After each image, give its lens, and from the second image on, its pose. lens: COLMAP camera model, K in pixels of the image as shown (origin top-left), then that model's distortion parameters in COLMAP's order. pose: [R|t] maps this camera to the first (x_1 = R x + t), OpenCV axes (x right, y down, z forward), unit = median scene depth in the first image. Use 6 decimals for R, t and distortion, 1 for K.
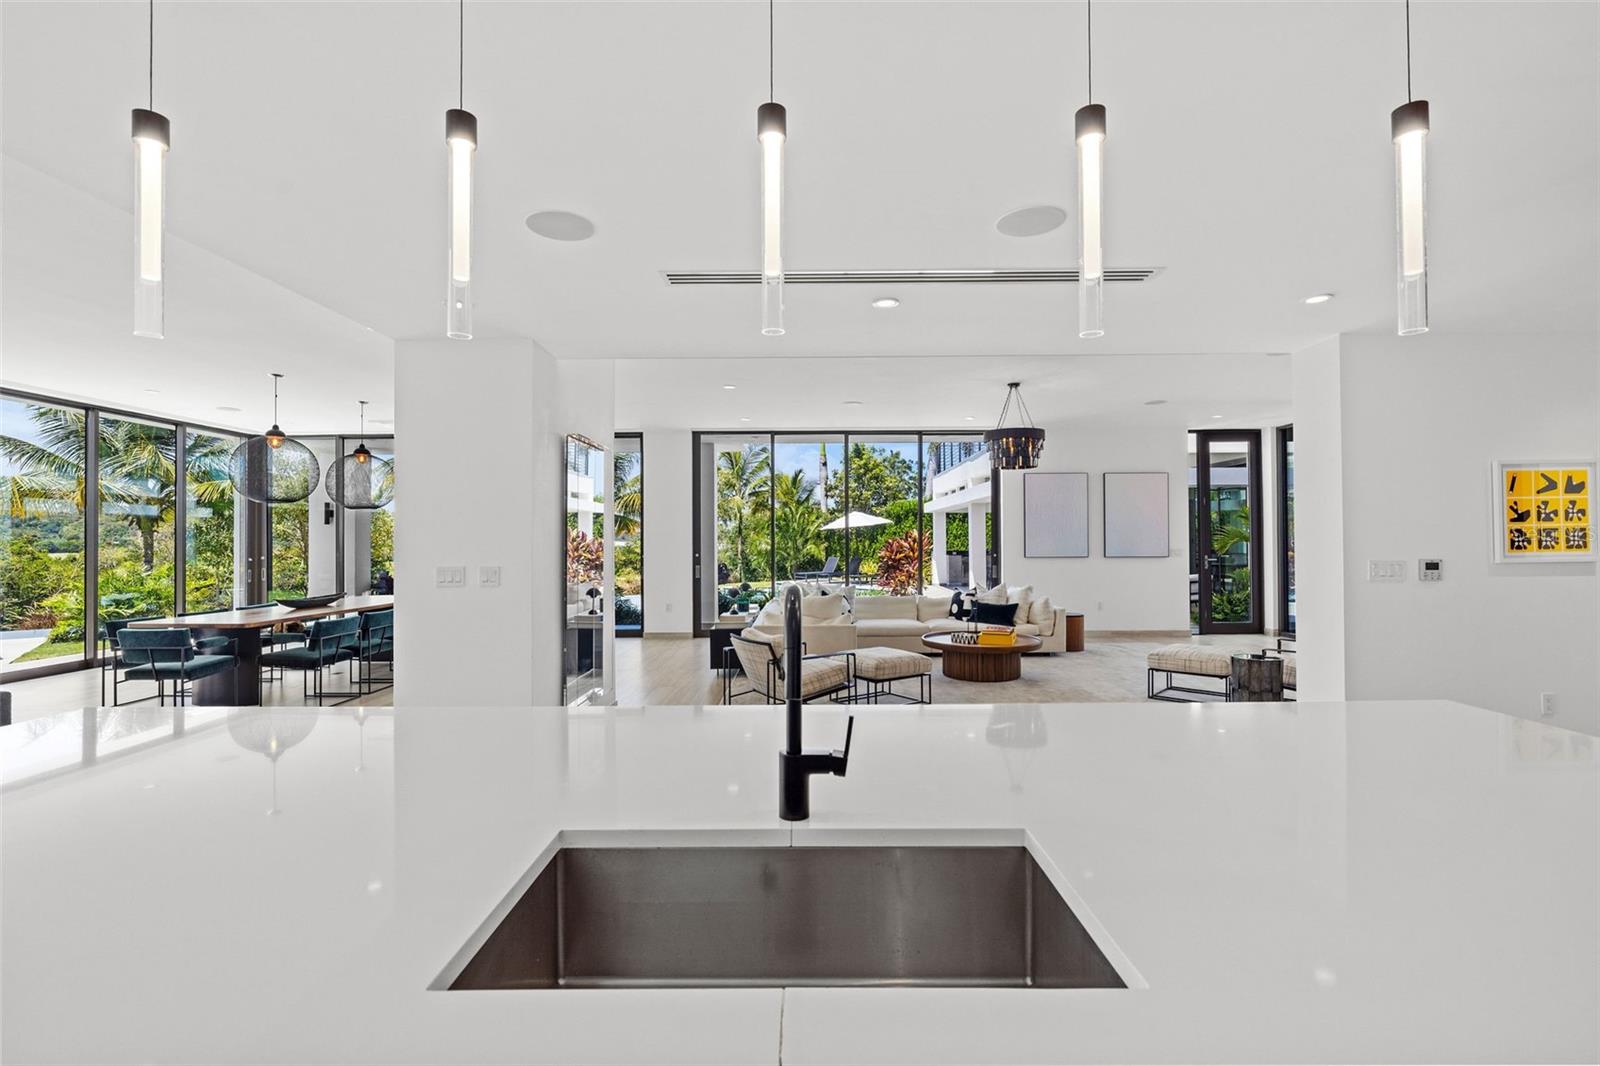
lens RADIAL K [[709.0, 0, 807.3], [0, 709.0, 539.1], [0, 0, 1]] dist [-0.005801, 0.000566]
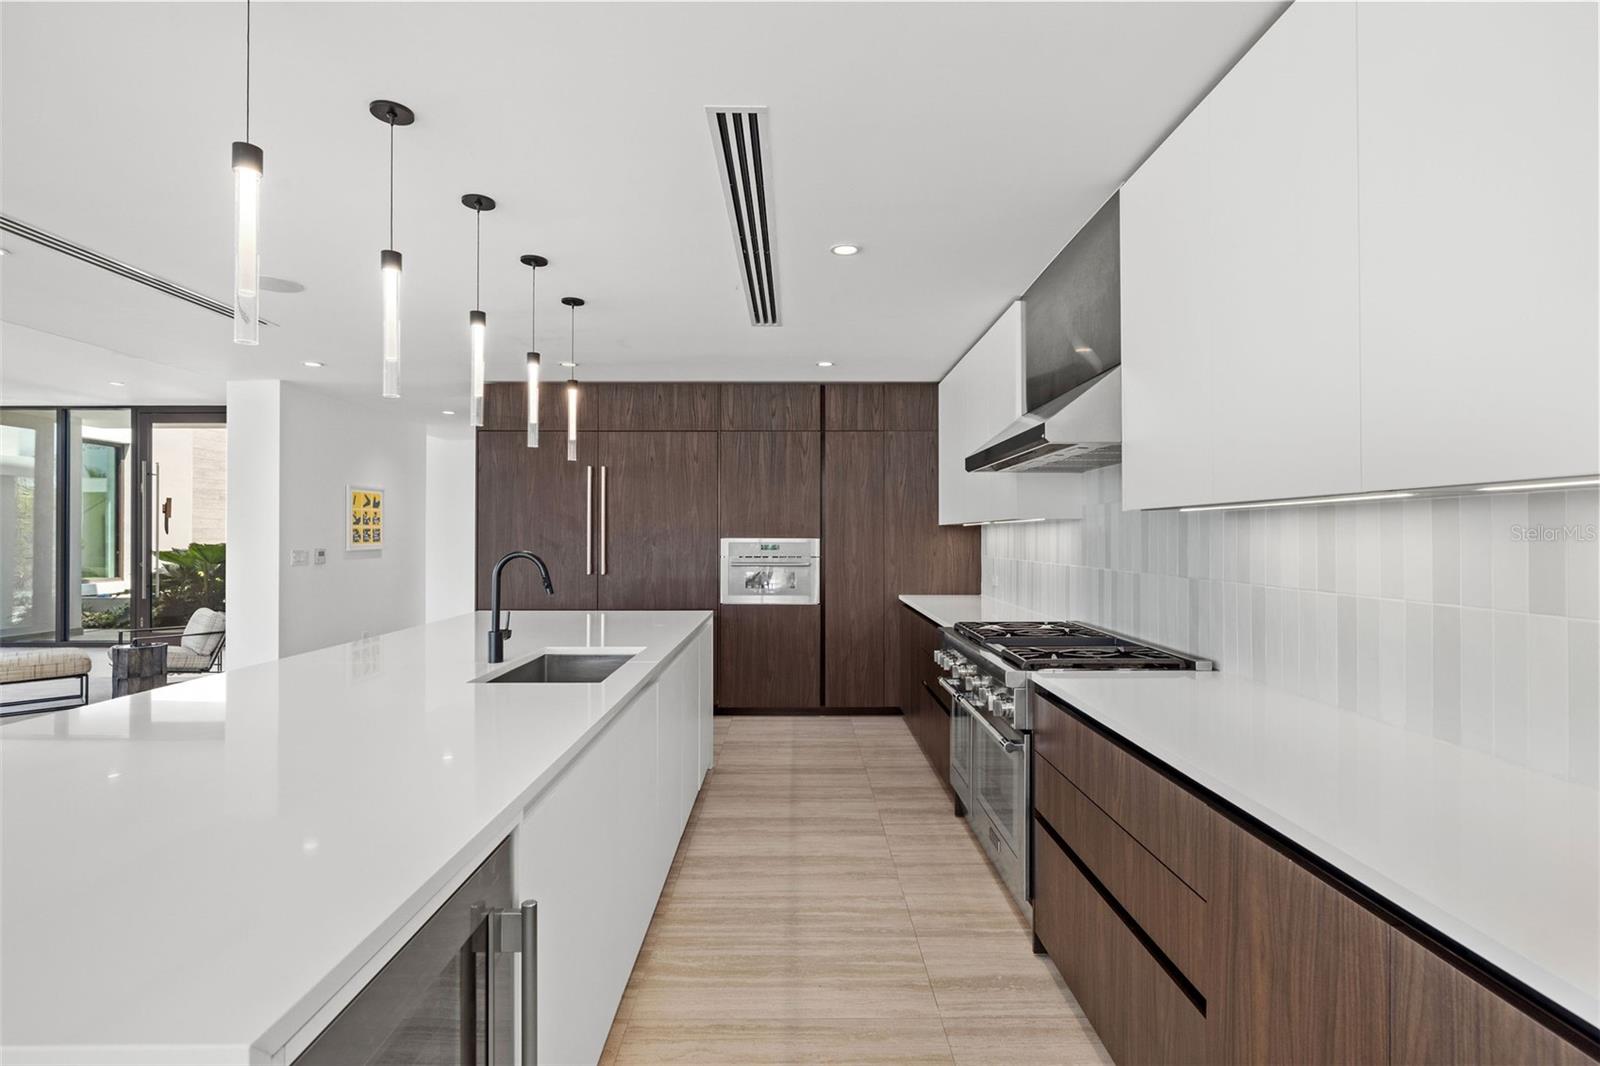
lens RADIAL K [[720.6, 0, 800.0], [0, 720.6, 533.0], [0, 0, 1]] dist [-0.000978, -0.000075]
pose [[-0.015655, 0.010349, 0.999824, -0.608210], [-0.004224, 0.999937, -0.010416, 0.006987], [-0.999869, -0.004386, -0.015610, 0.038717]]
